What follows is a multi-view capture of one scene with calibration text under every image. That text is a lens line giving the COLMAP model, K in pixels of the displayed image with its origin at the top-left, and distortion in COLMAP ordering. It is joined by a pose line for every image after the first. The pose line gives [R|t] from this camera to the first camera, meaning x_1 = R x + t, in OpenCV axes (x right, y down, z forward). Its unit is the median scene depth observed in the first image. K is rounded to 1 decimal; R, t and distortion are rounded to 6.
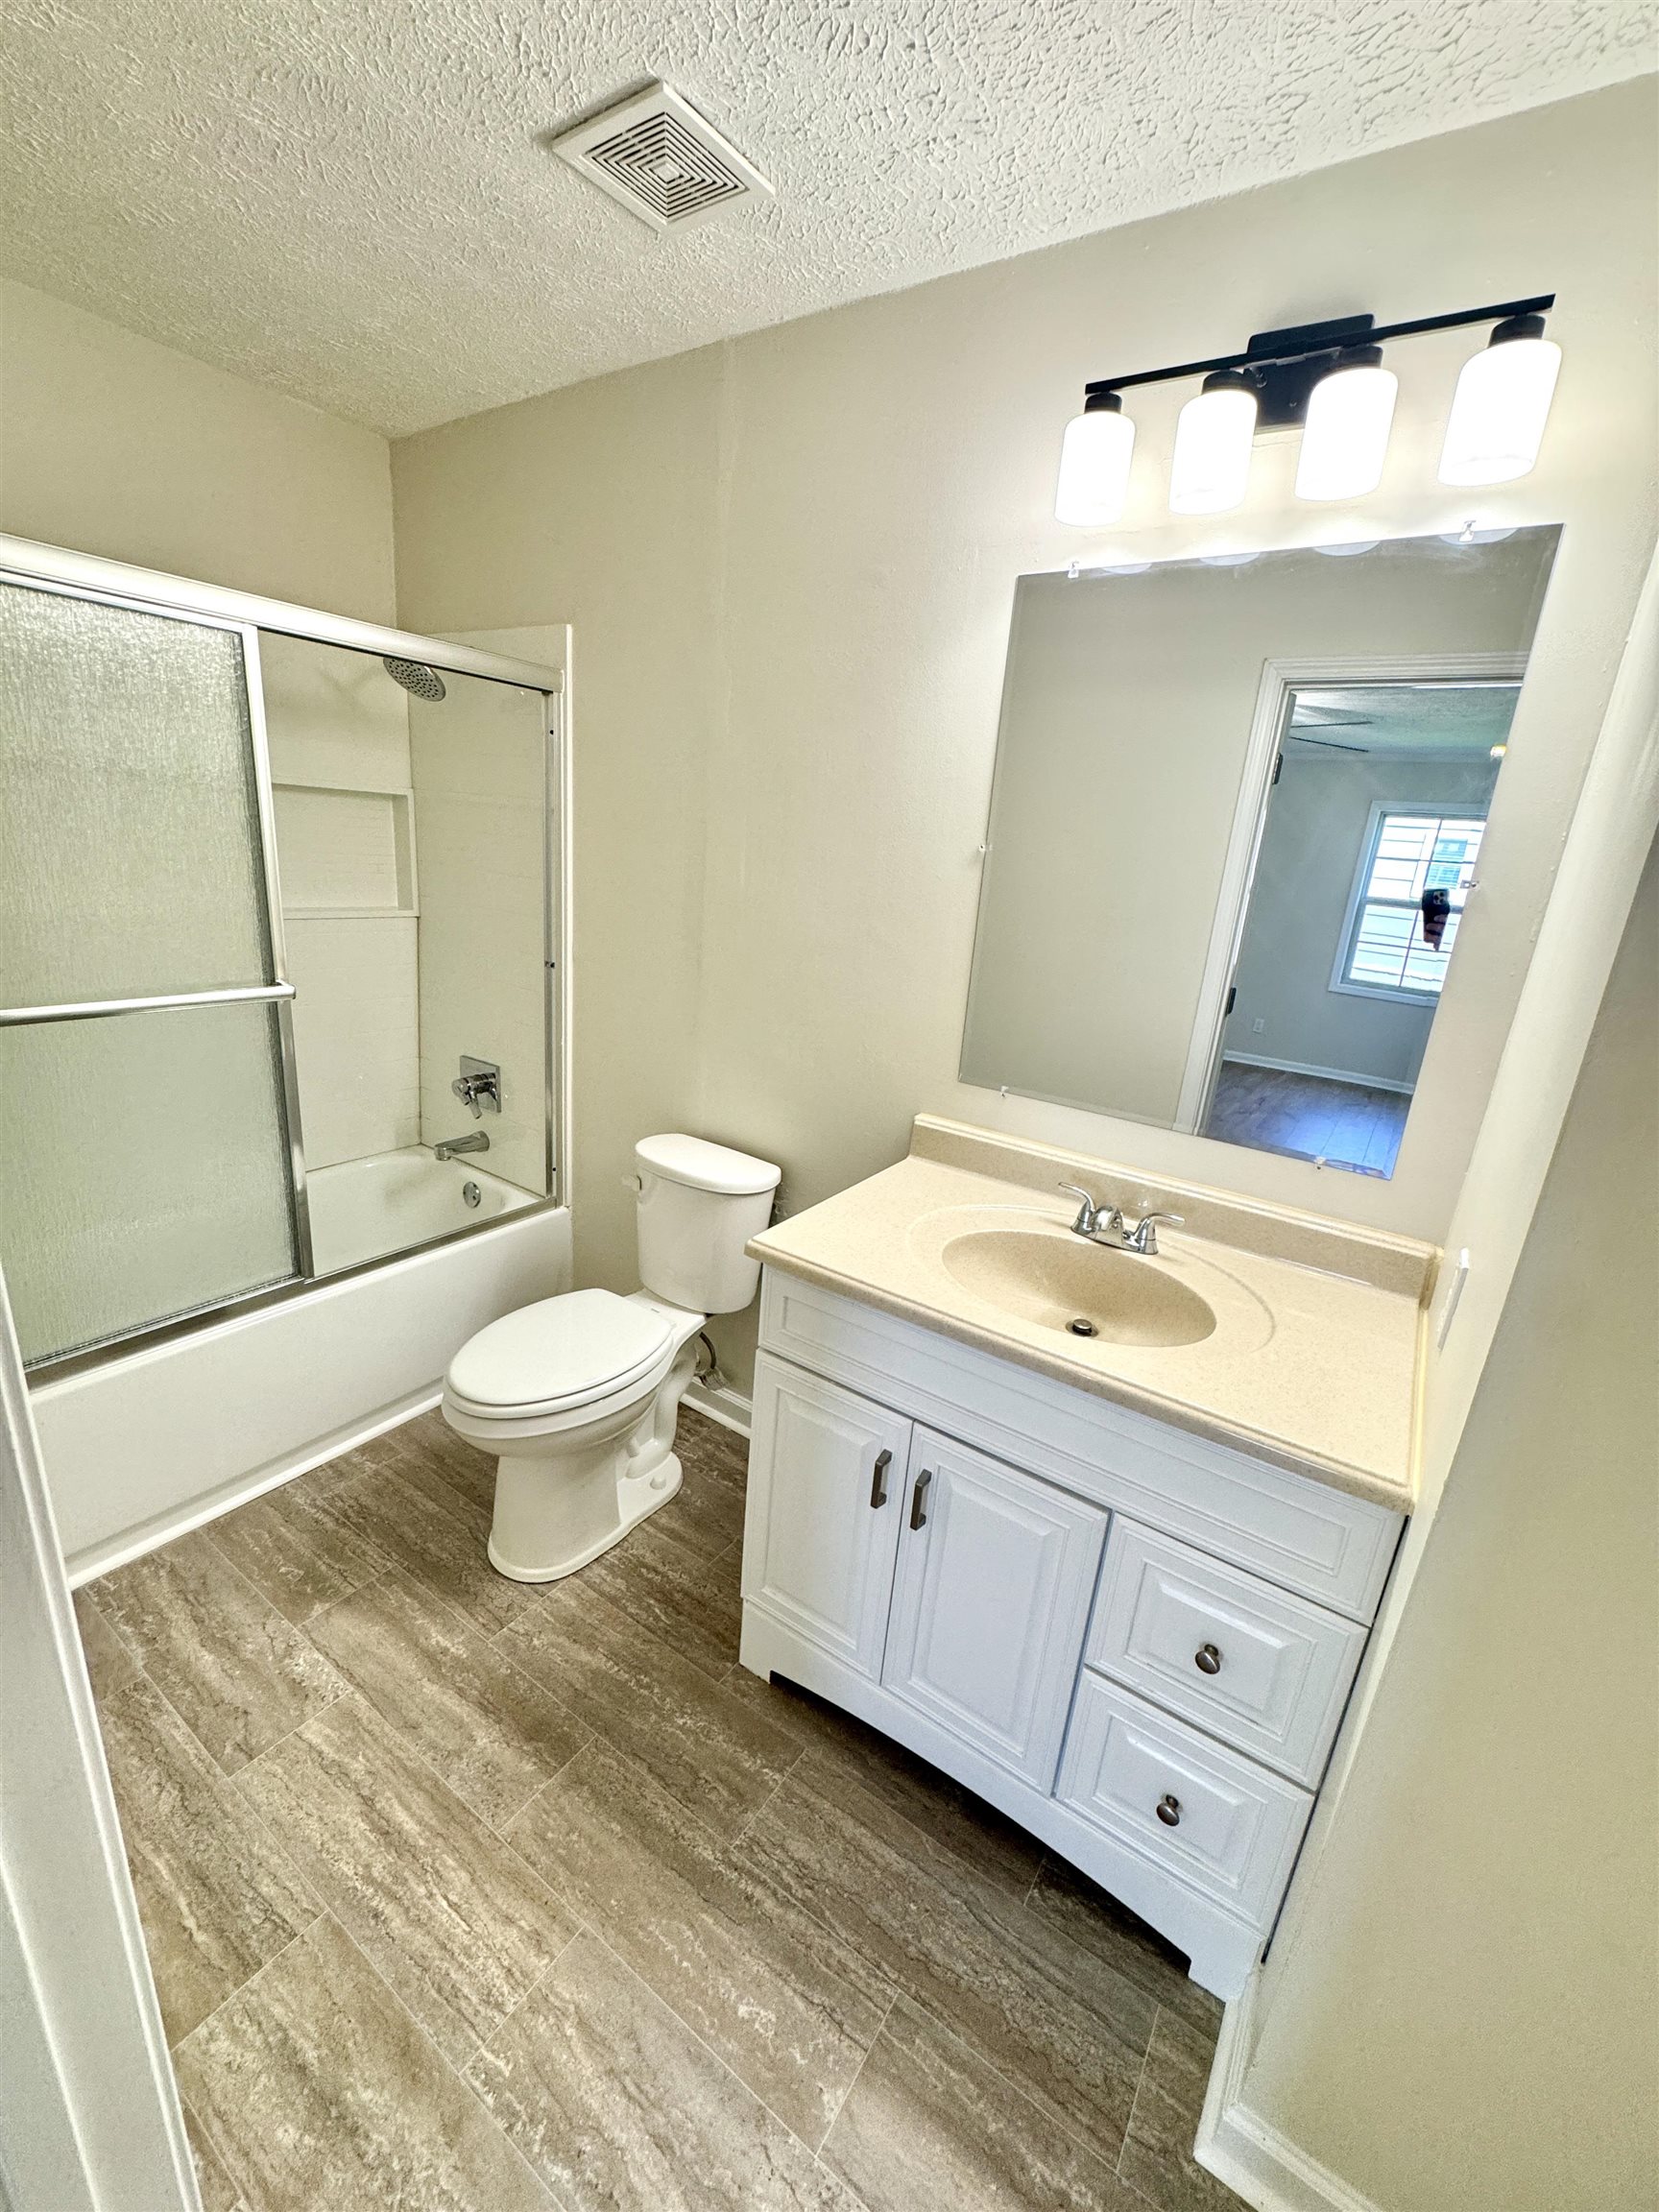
lens RADIAL K [[887.4, 0, 840.1], [0, 887.4, 1105.1], [0, 0, 1]] dist [-0.003997, 0.000550]
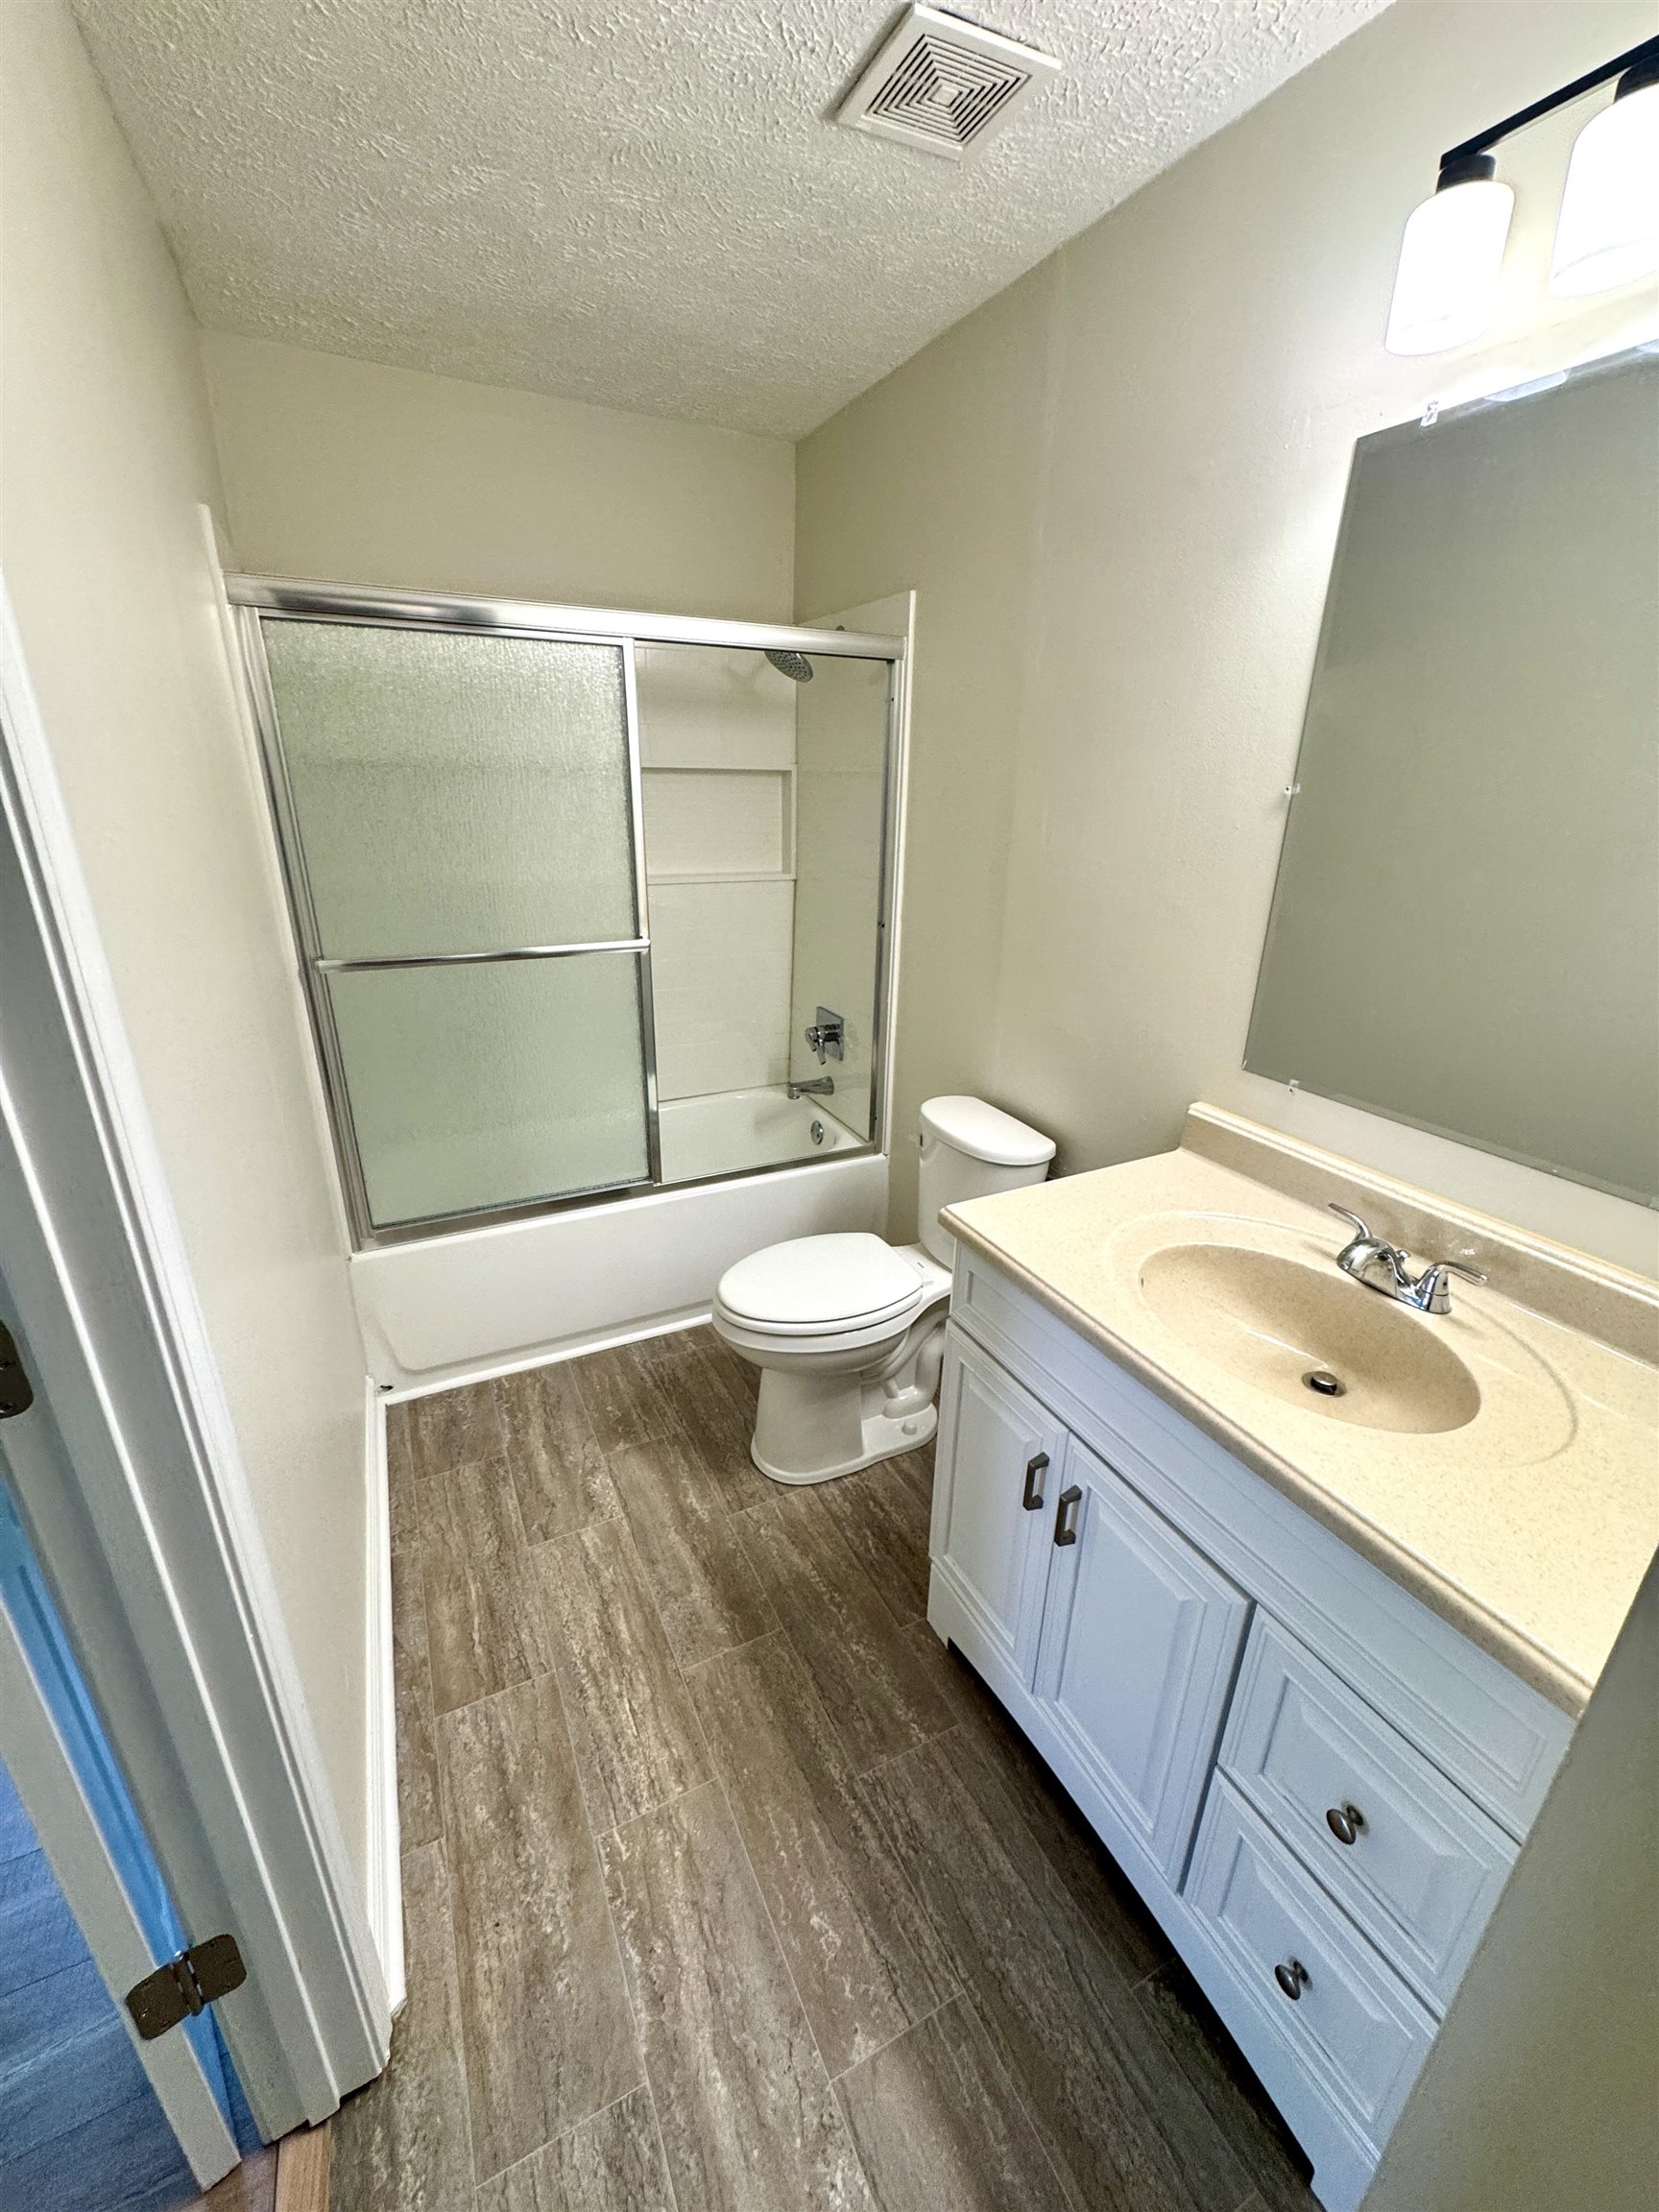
lens RADIAL K [[887.4, 0, 840.1], [0, 887.4, 1105.1], [0, 0, 1]] dist [-0.003997, 0.000550]
pose [[0.871441, 0.110642, -0.477858, 0.245631], [-0.090206, 0.993761, 0.065590, -0.015640], [0.482134, -0.014052, 0.875985, 0.076811]]
